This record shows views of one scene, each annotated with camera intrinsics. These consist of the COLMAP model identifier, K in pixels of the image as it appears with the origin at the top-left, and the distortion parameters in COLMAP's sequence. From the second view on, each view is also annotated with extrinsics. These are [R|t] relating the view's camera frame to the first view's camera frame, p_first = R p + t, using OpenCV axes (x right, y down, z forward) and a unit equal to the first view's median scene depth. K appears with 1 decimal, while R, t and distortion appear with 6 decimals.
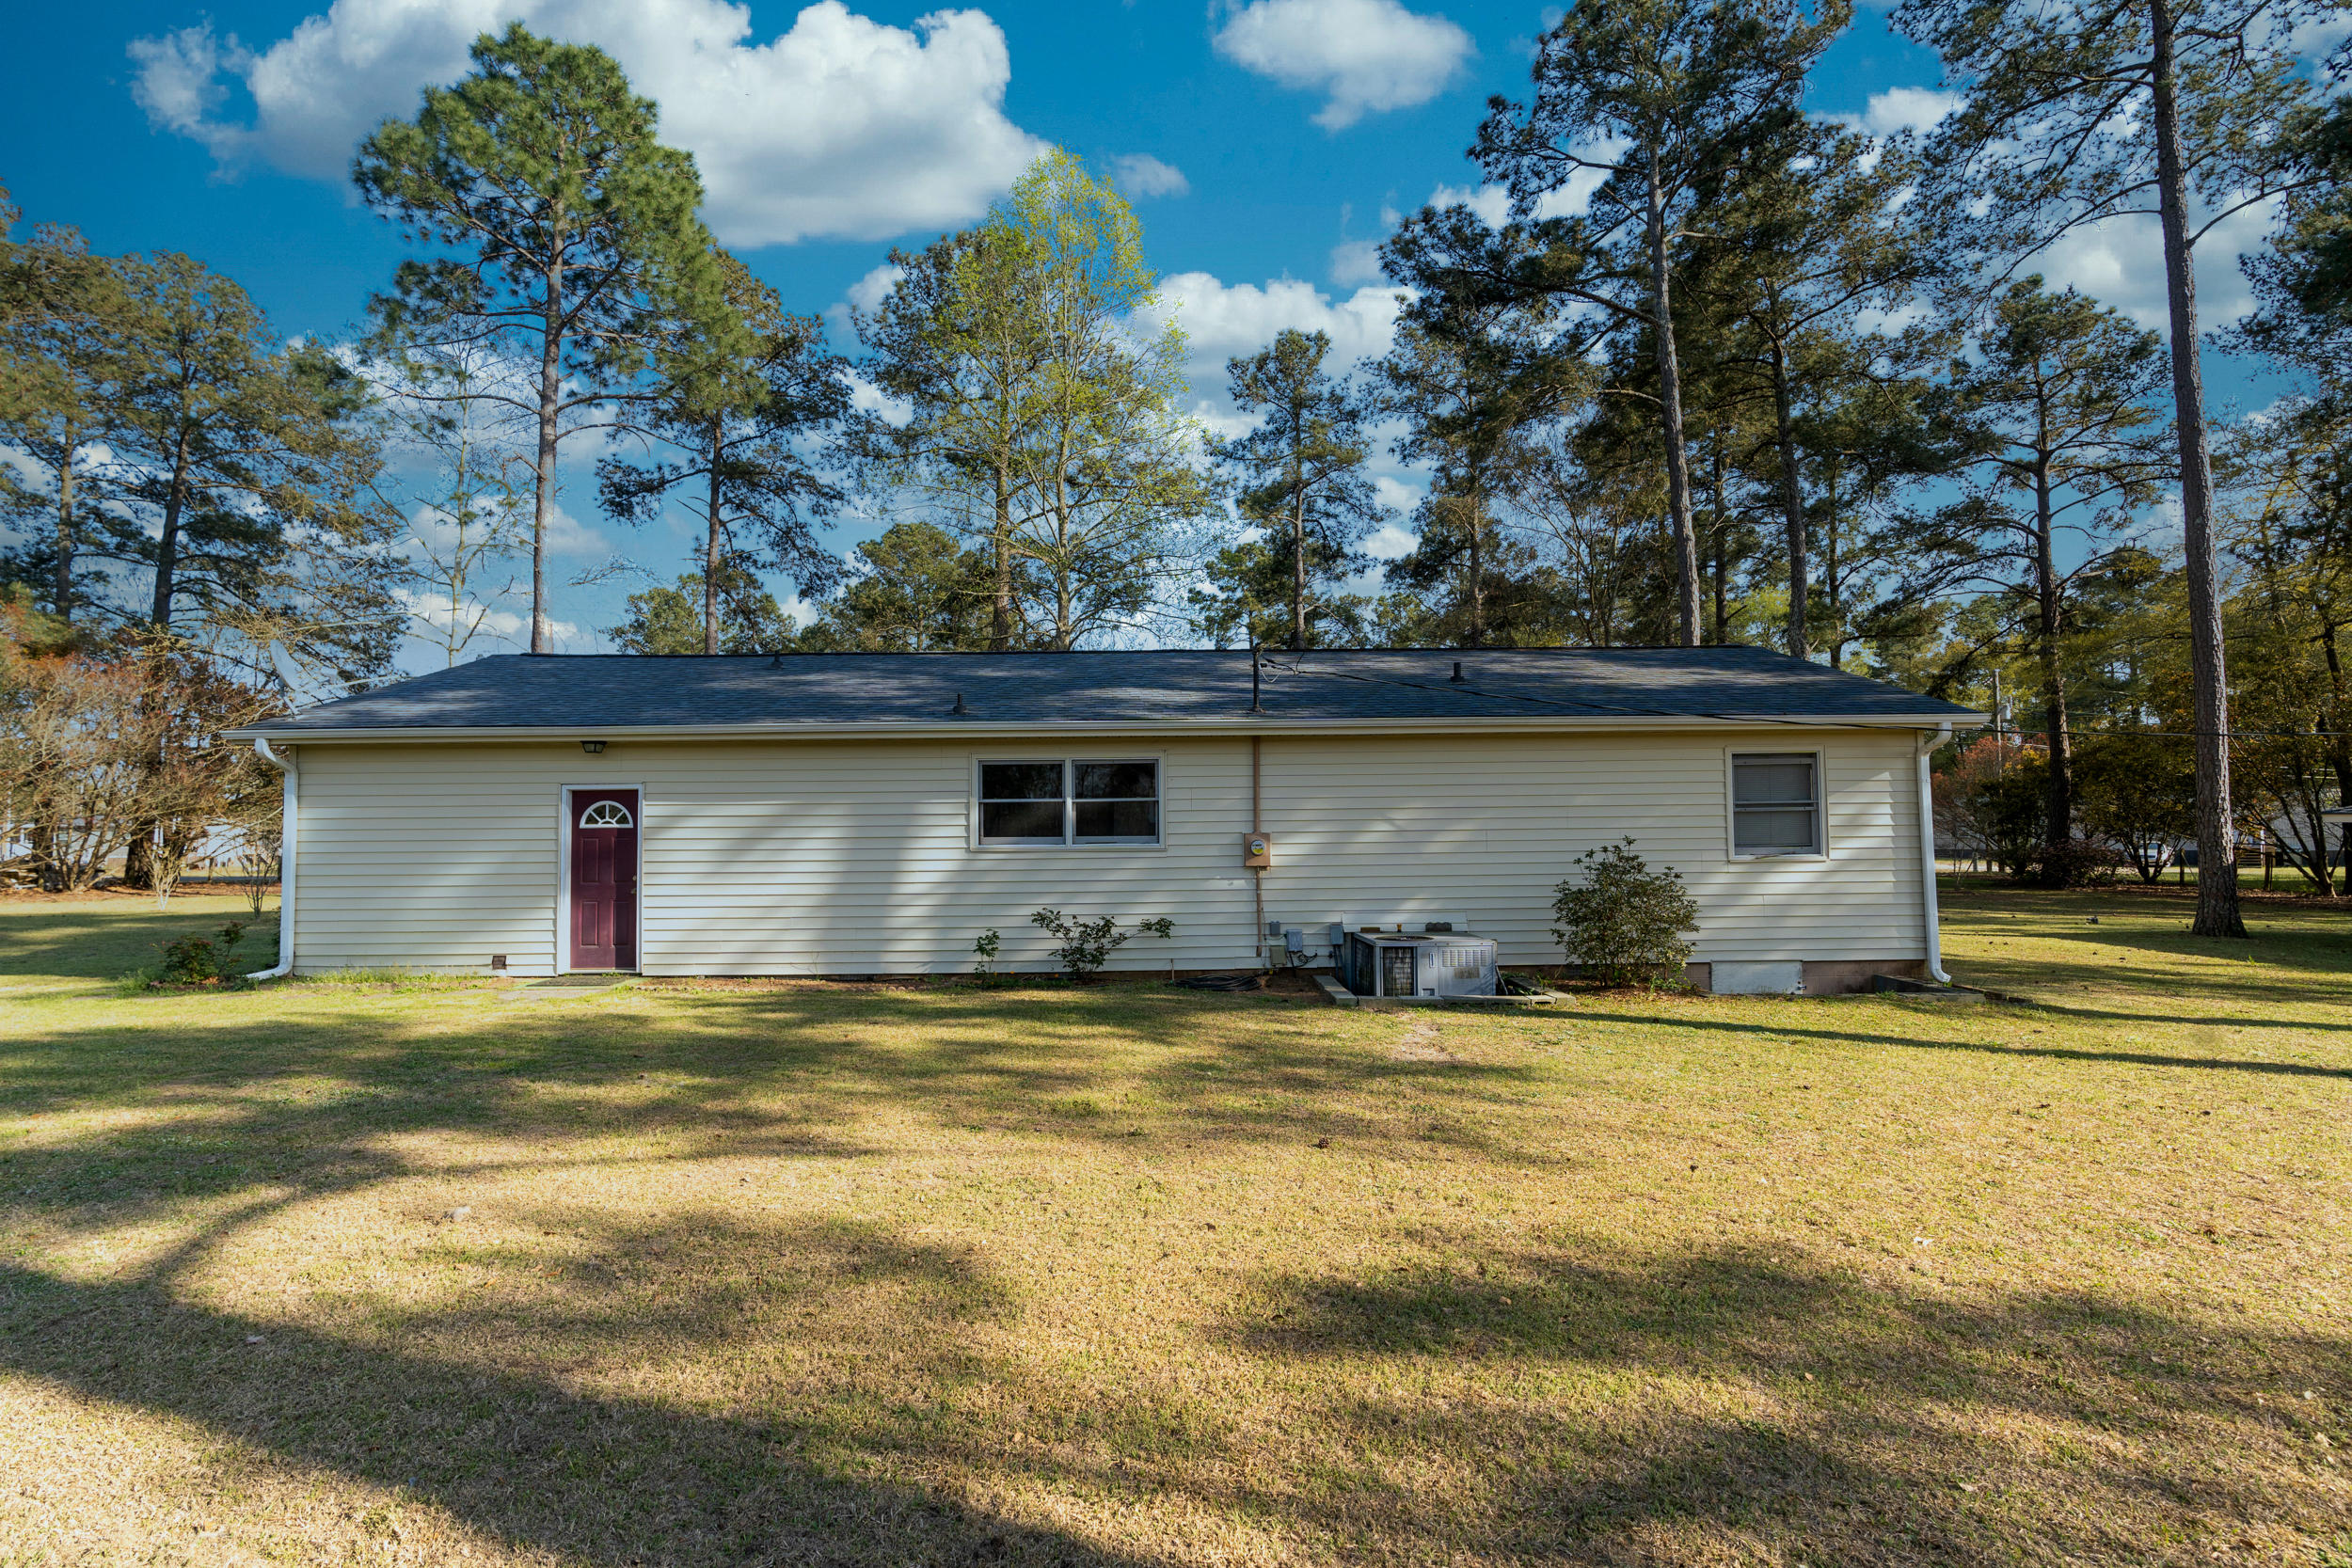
lens RADIAL K [[1058.8, 0, 1177.1], [0, 1058.8, 780.0], [0, 0, 1]] dist [-0.002502, 0.000921]
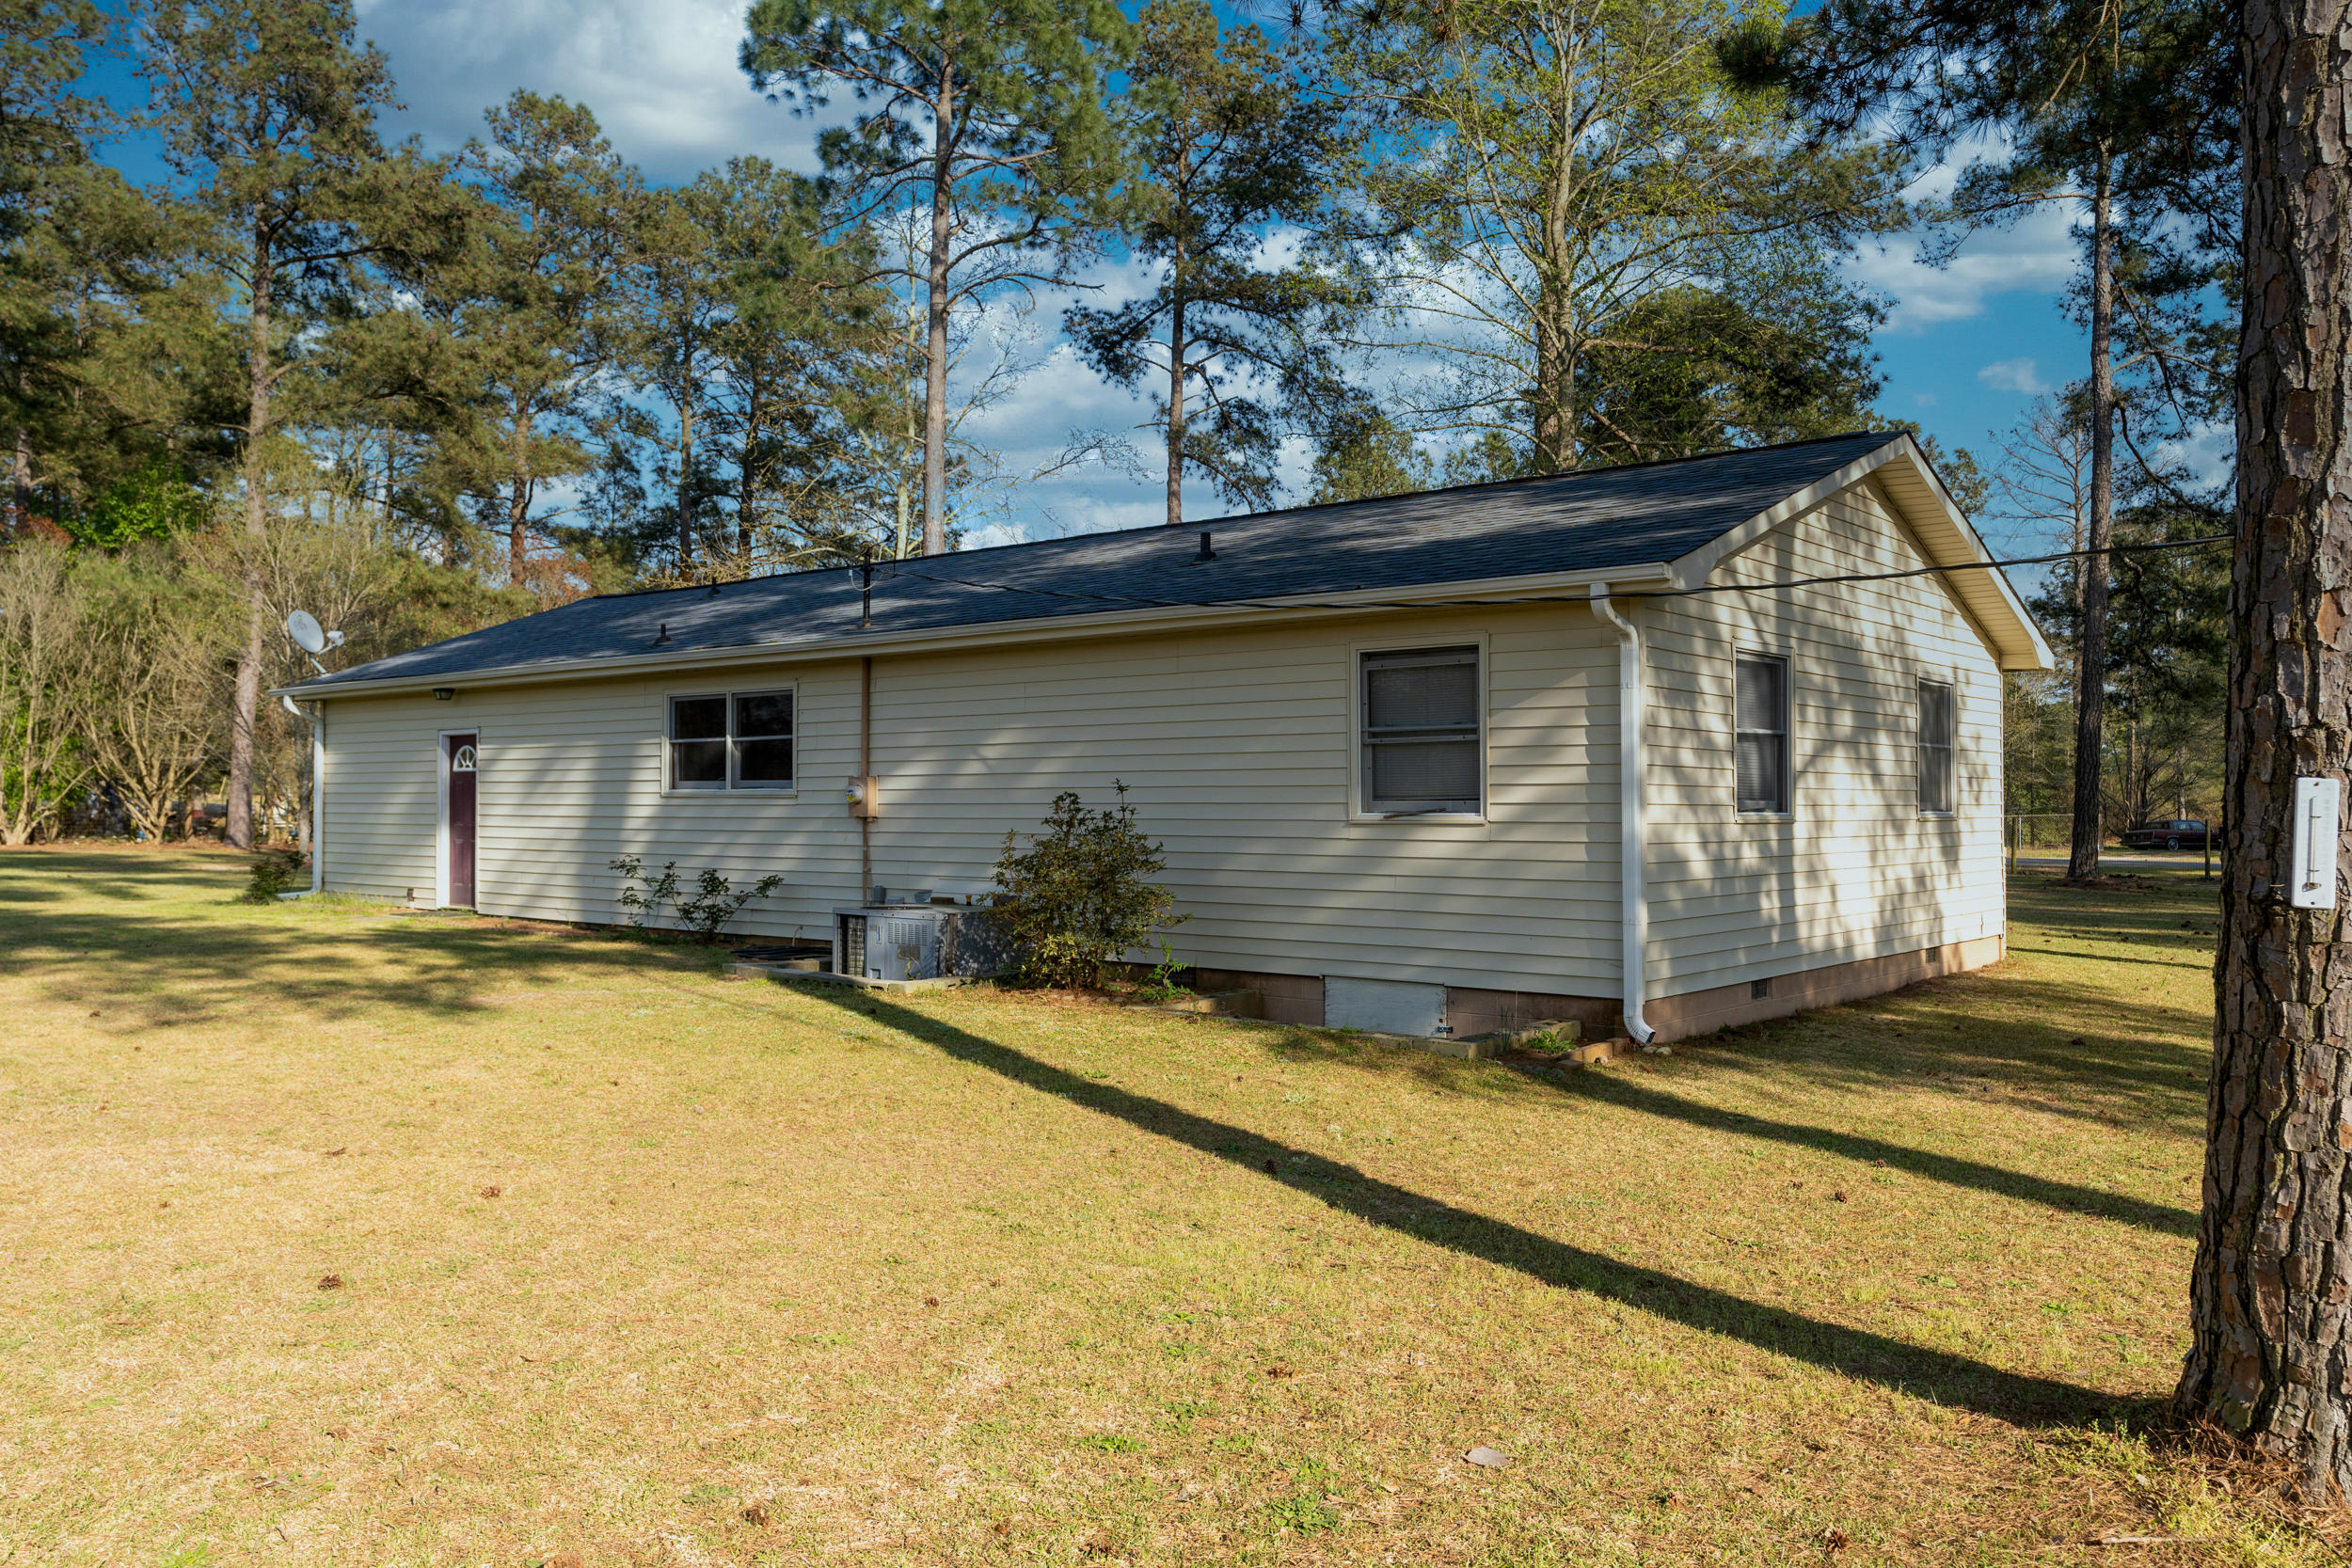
lens RADIAL K [[1779.7, 0, 1172.7], [0, 1779.7, 764.9], [0, 0, 1]] dist [0.011258, -0.003389]
pose [[0.768337, -0.002752, -0.640040, 1.122921], [0.021672, 0.999529, 0.021719, 0.016797], [0.639679, -0.030559, 0.768035, 0.103221]]
